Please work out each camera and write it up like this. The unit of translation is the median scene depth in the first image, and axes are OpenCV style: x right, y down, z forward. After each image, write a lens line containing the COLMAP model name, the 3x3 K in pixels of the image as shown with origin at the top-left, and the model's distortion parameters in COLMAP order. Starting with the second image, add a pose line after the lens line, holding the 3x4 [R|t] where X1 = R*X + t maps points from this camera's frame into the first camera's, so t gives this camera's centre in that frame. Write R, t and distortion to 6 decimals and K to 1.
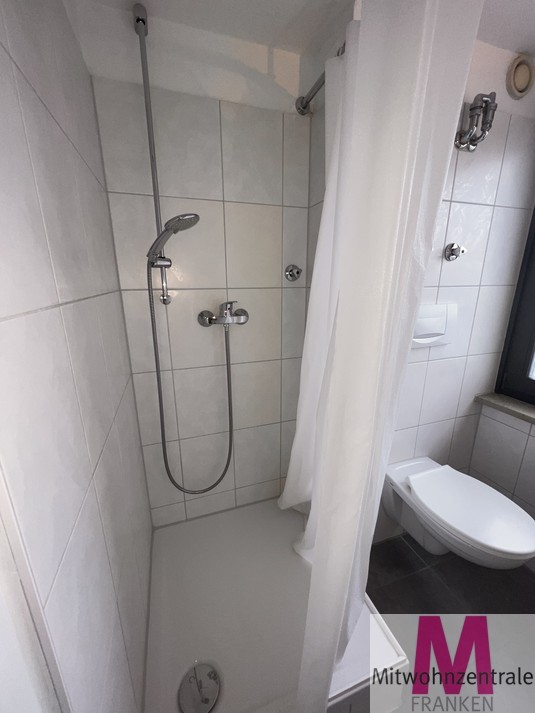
lens RADIAL K [[285.9, 0, 267.8], [0, 285.9, 358.4], [0, 0, 1]] dist [0.001866, -0.000703]
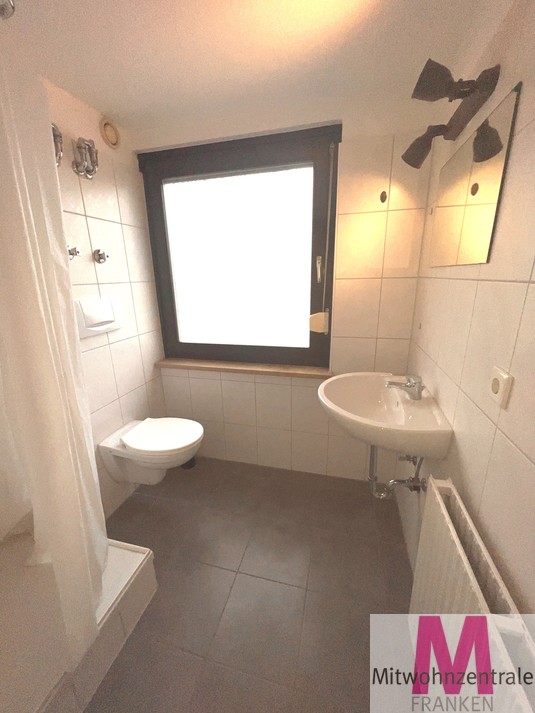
lens RADIAL K [[285.9, 0, 270.1], [0, 285.9, 355.6], [0, 0, 1]] dist [0.001866, -0.000703]
pose [[0.544688, -0.233192, 0.805566, -0.070290], [0.241075, 0.963558, 0.115923, 0.088073], [-0.803242, 0.131060, 0.581055, -0.287546]]
